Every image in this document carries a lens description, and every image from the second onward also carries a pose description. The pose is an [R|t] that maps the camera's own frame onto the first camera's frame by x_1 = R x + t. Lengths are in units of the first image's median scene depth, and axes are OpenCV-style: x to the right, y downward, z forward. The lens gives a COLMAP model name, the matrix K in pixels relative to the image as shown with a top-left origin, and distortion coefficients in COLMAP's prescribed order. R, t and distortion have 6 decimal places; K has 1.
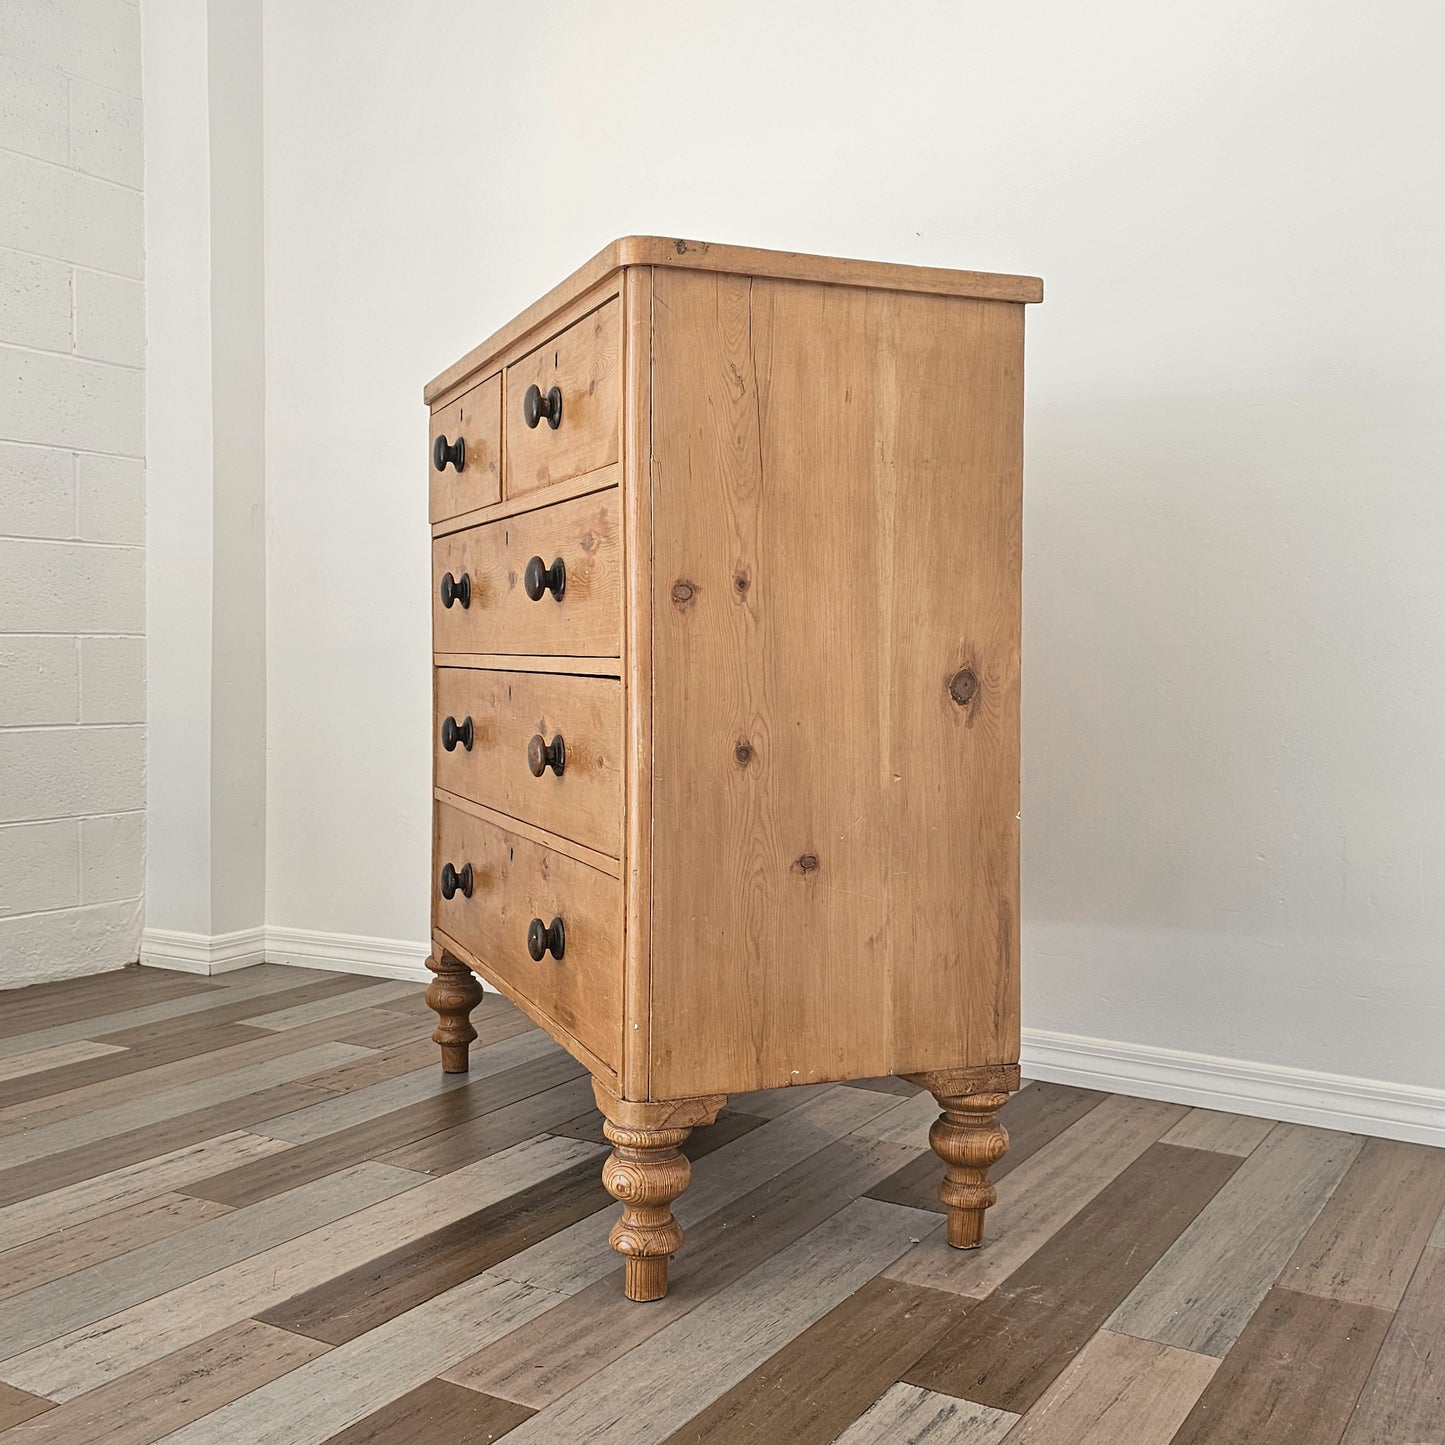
lens RADIAL K [[1595.7, 0, 722.5], [0, 1595.7, 722.5], [0, 0, 1]] dist [0.135893, -0.334345]
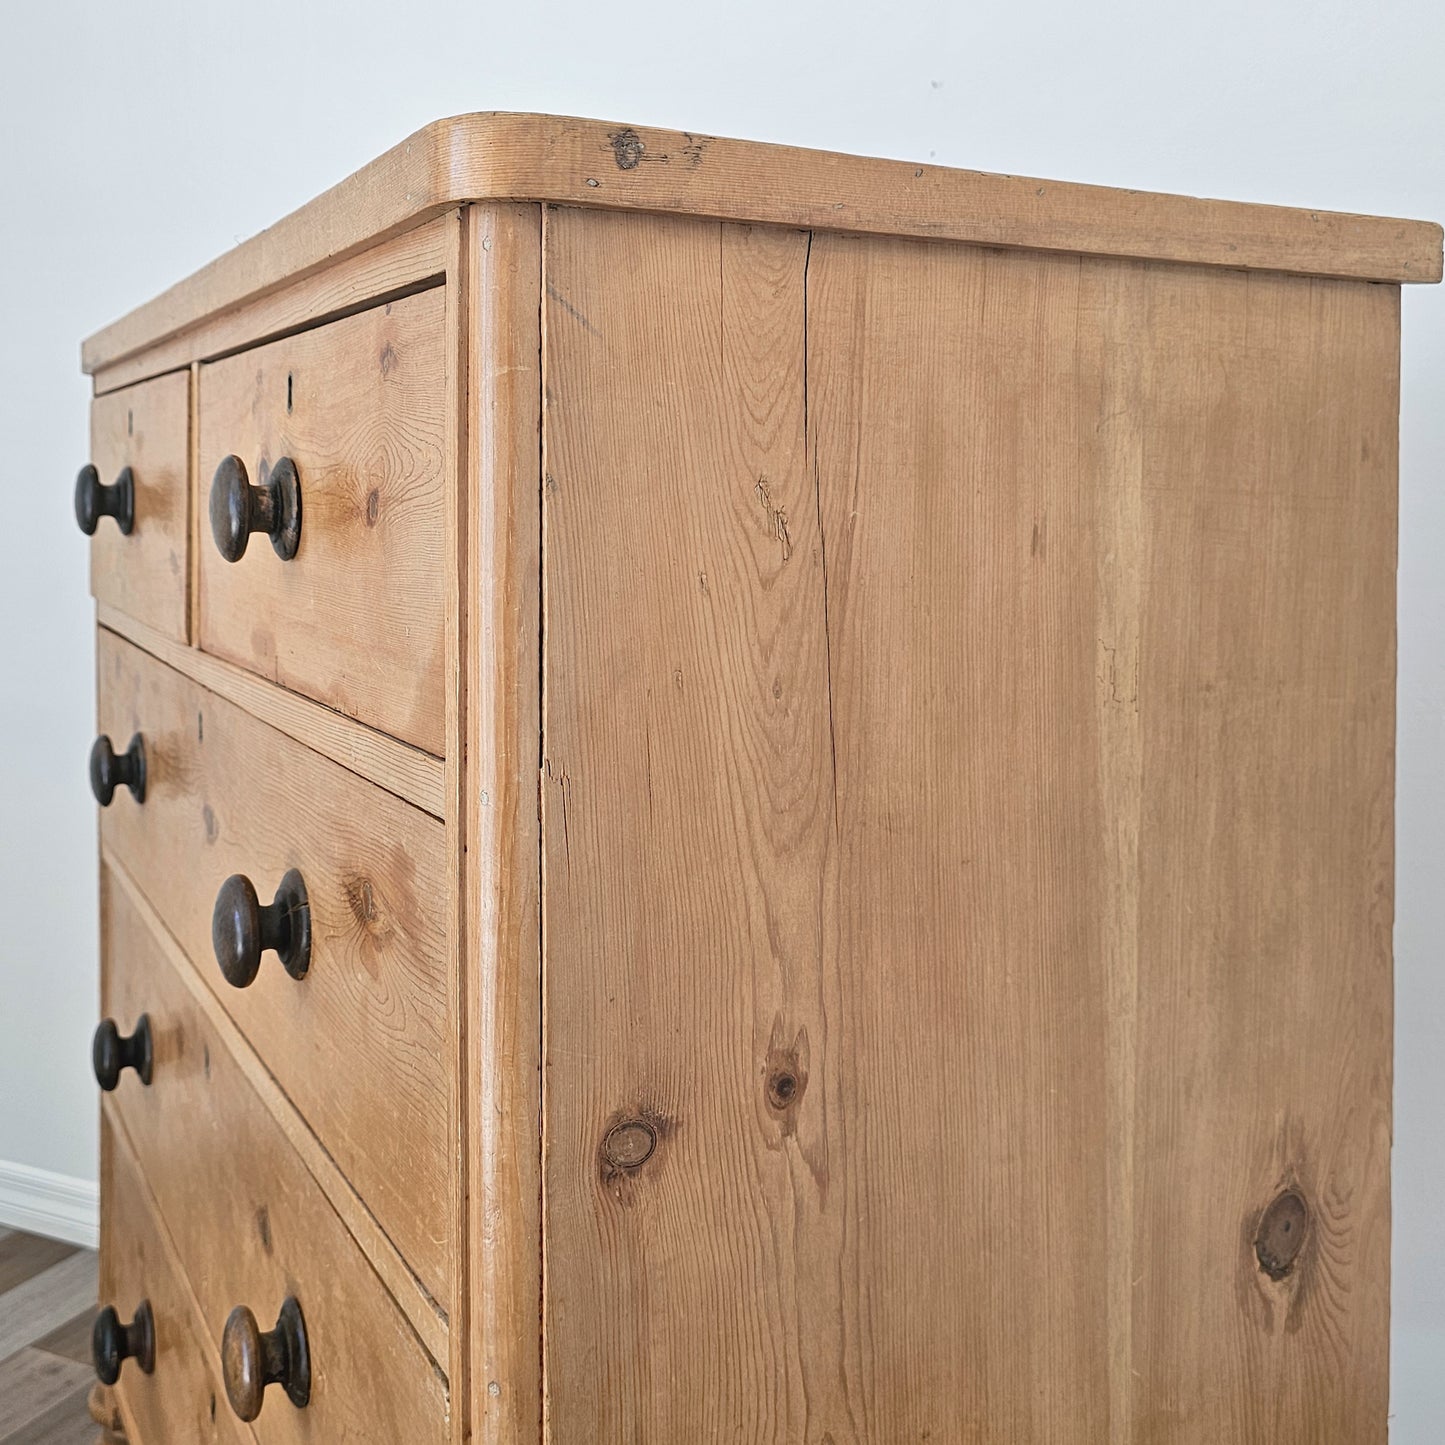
lens RADIAL K [[1241.6, 0, 606.1], [0, 1241.6, 546.8], [0, 0, 1]] dist [0.094338, -0.095267]
pose [[0.996885, 0.001404, 0.078855, -0.049729], [-0.007541, 0.996958, 0.077581, -0.224320], [-0.078506, -0.077934, 0.993863, 0.706351]]
